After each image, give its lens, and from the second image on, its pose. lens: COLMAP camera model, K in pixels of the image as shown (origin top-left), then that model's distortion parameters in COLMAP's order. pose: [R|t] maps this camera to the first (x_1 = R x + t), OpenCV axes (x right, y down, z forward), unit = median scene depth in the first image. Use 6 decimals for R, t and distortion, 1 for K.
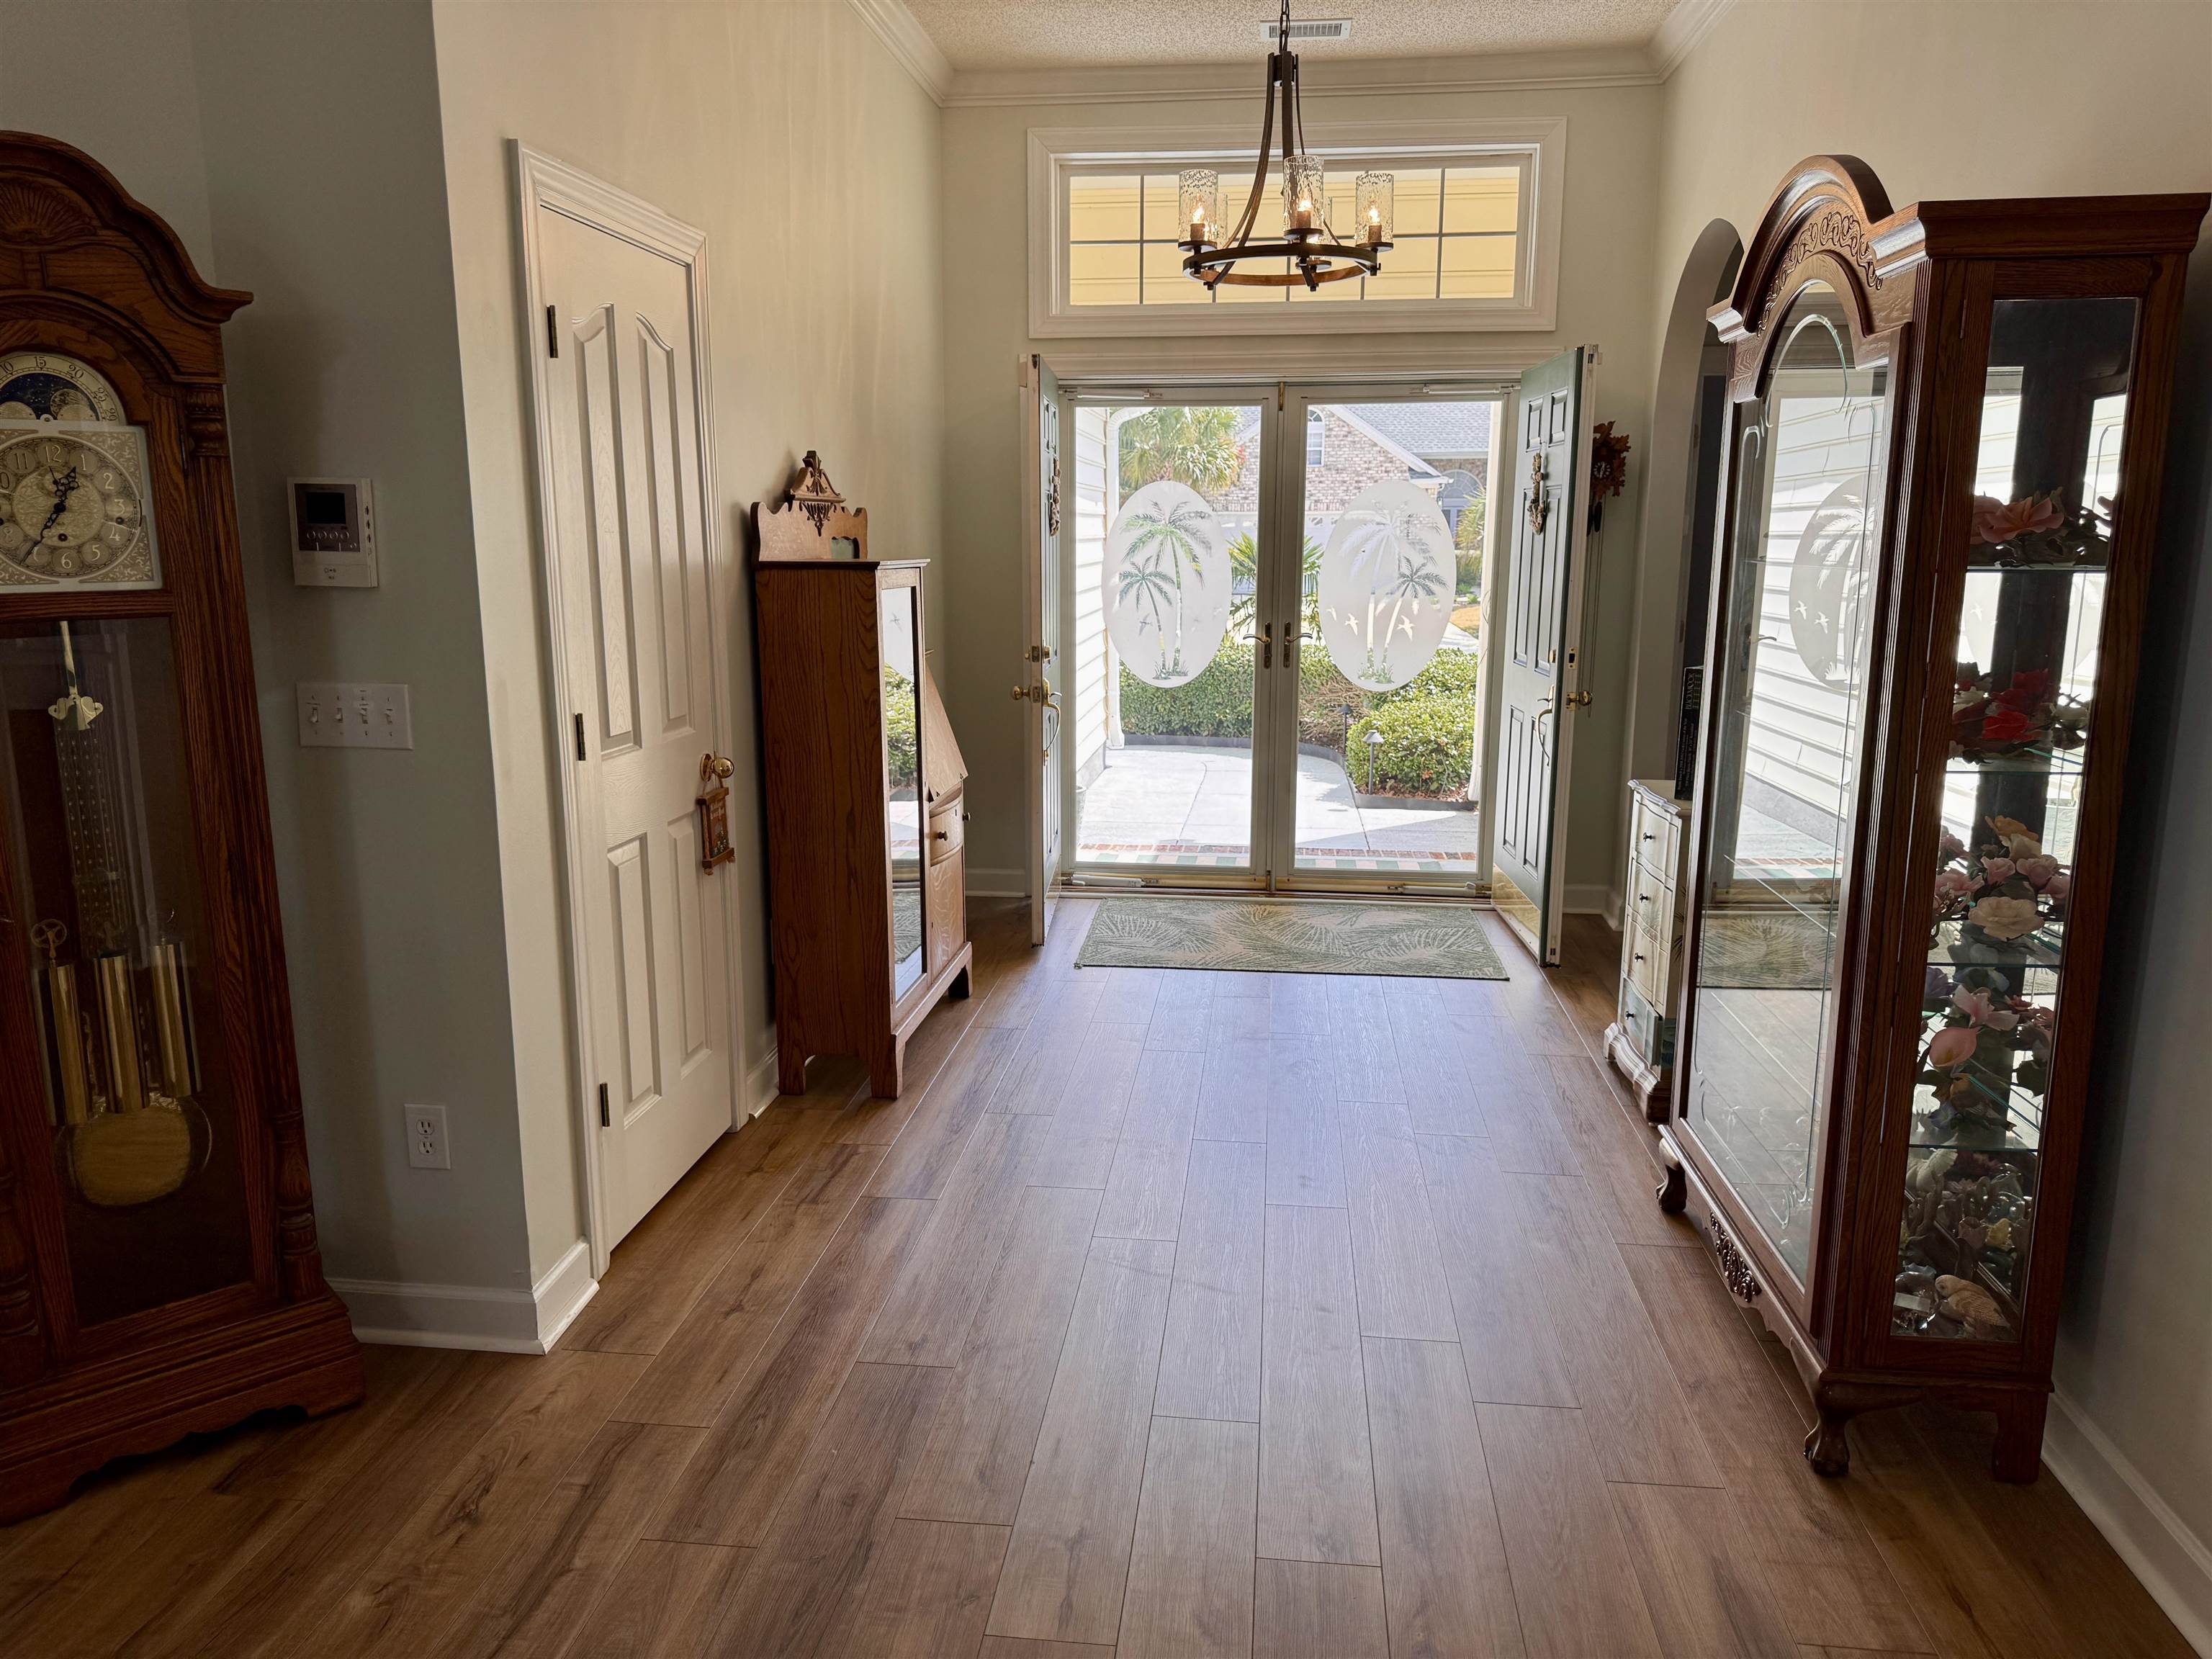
lens RADIAL K [[1576.0, 0, 1107.8], [0, 1576.0, 832.6], [0, 0, 1]] dist [0.008071, -0.008135]
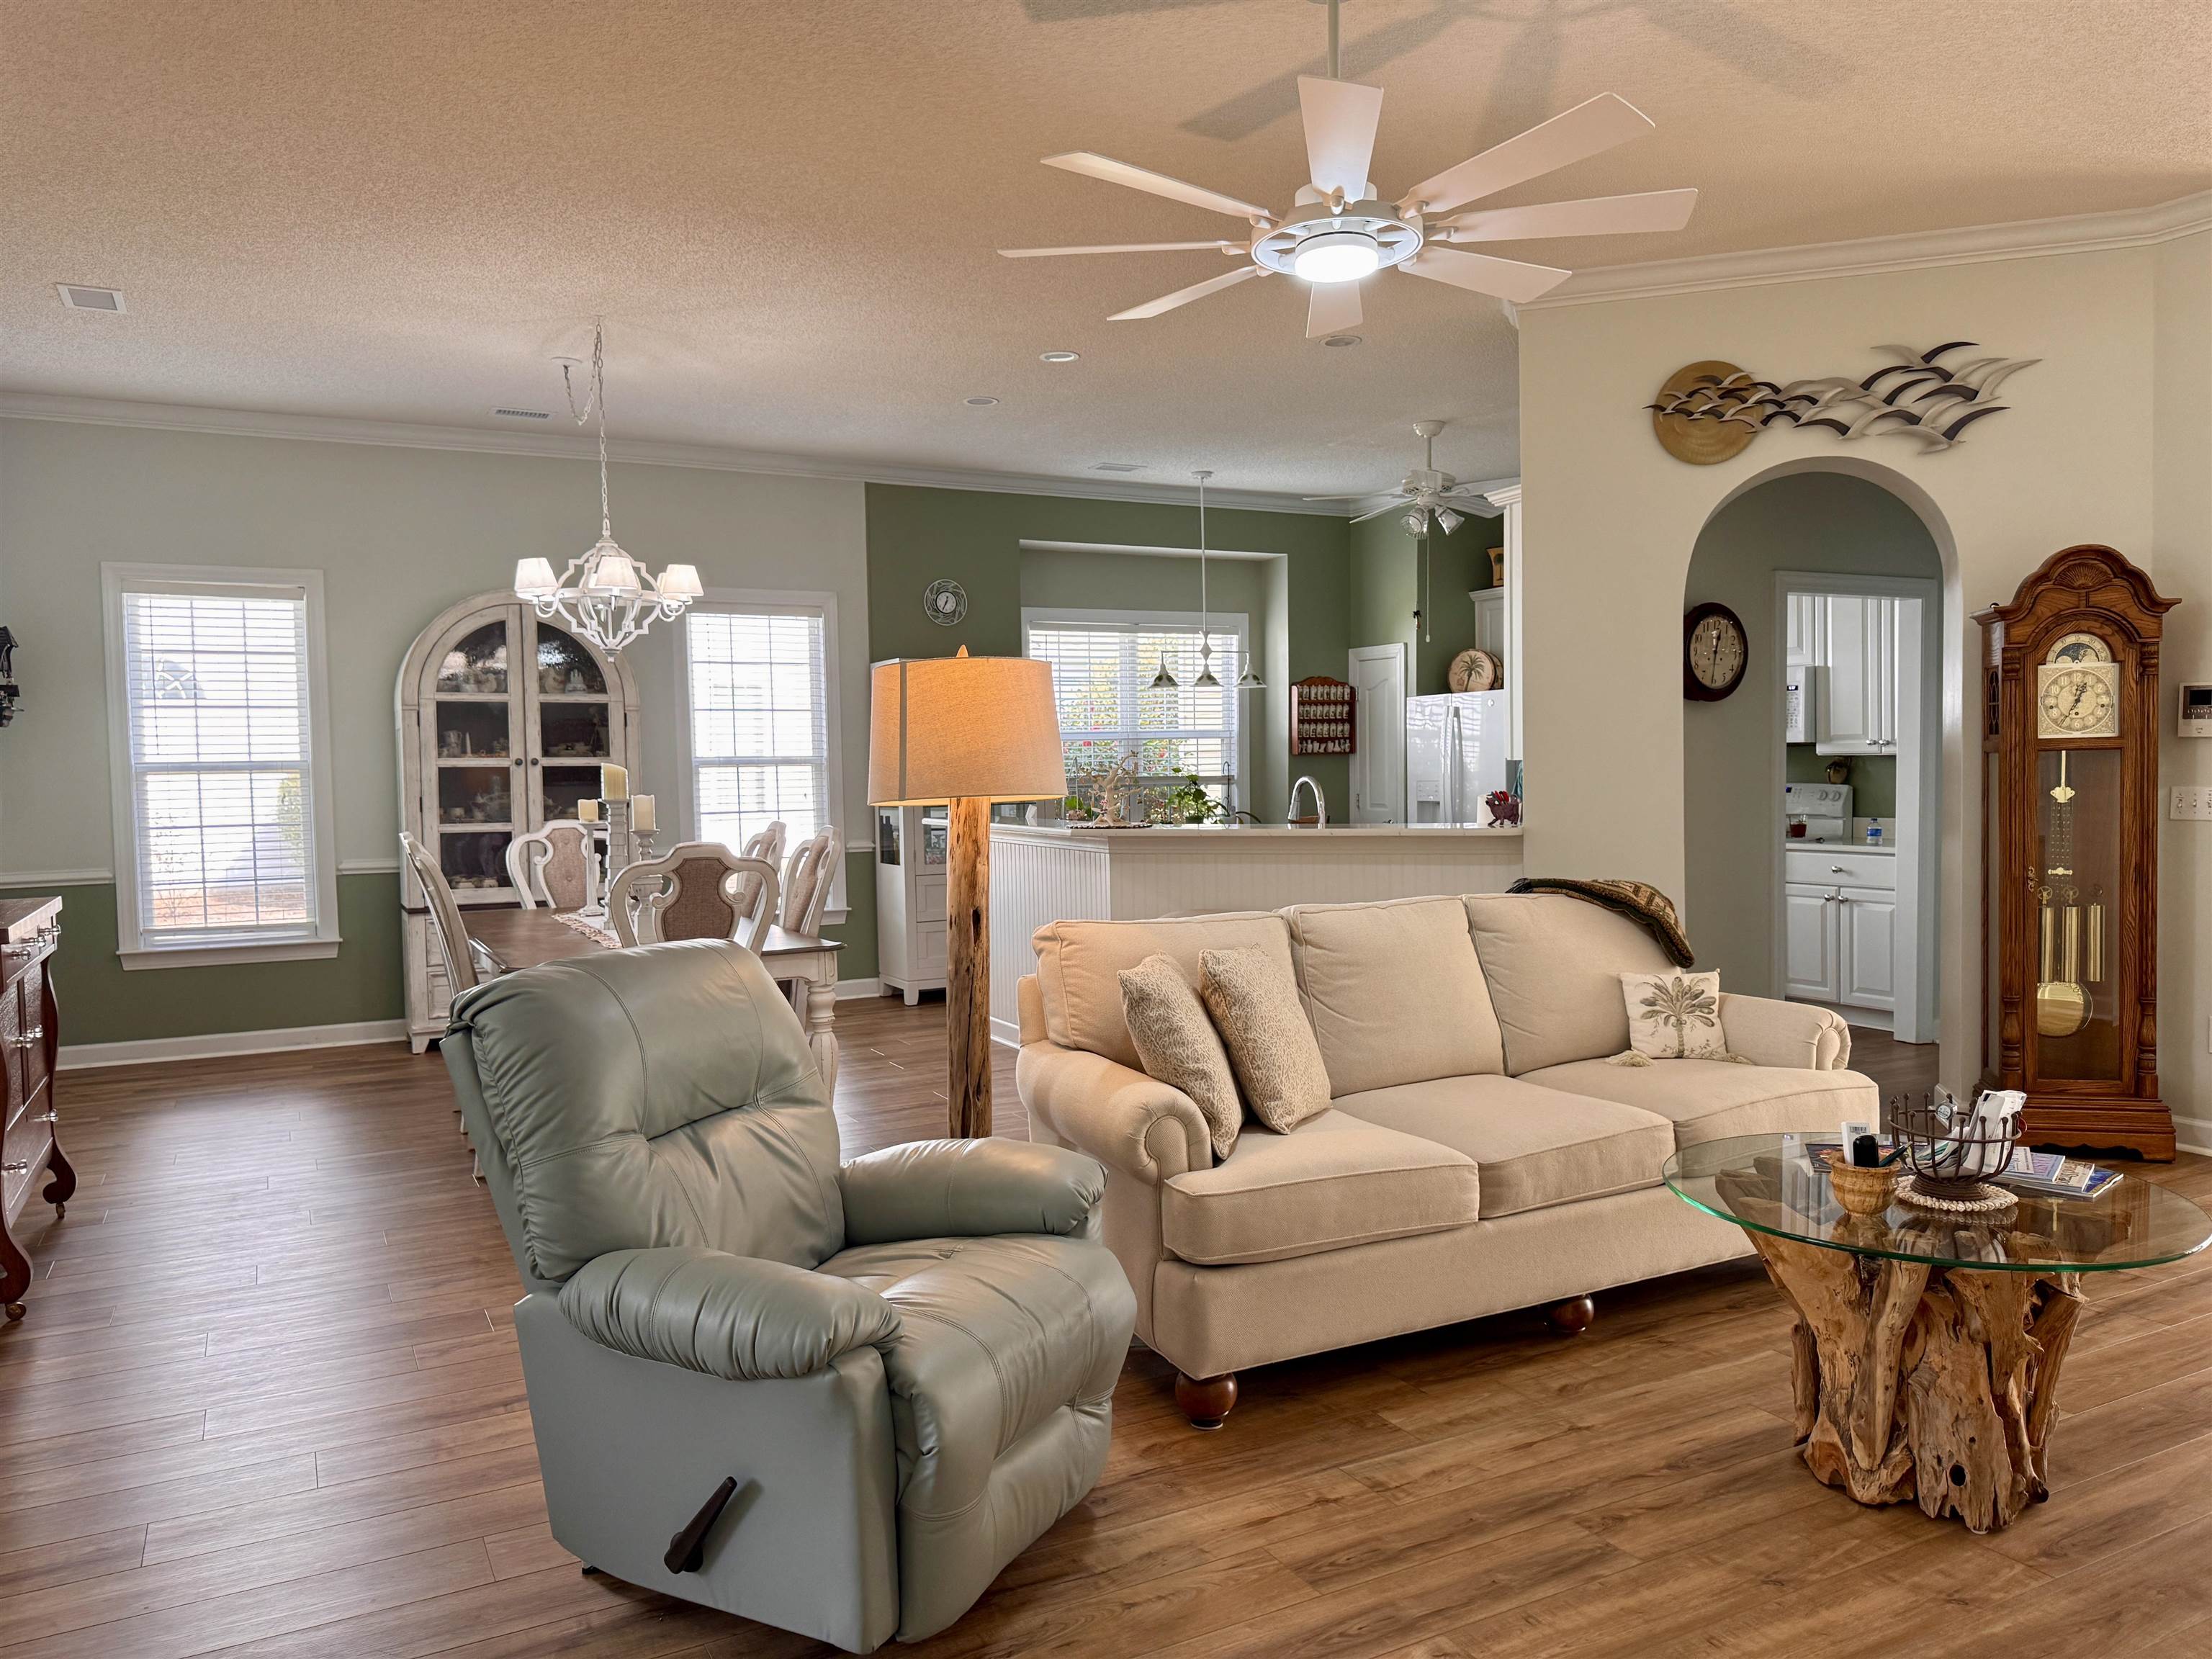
lens RADIAL K [[1576.0, 0, 1113.3], [0, 1576.0, 824.1], [0, 0, 1]] dist [0.008071, -0.008135]
pose [[0.560065, 0.031398, -0.827854, 0.426028], [-0.140187, 0.988463, -0.057351, 0.284077], [0.816502, 0.148175, 0.558005, -1.324433]]
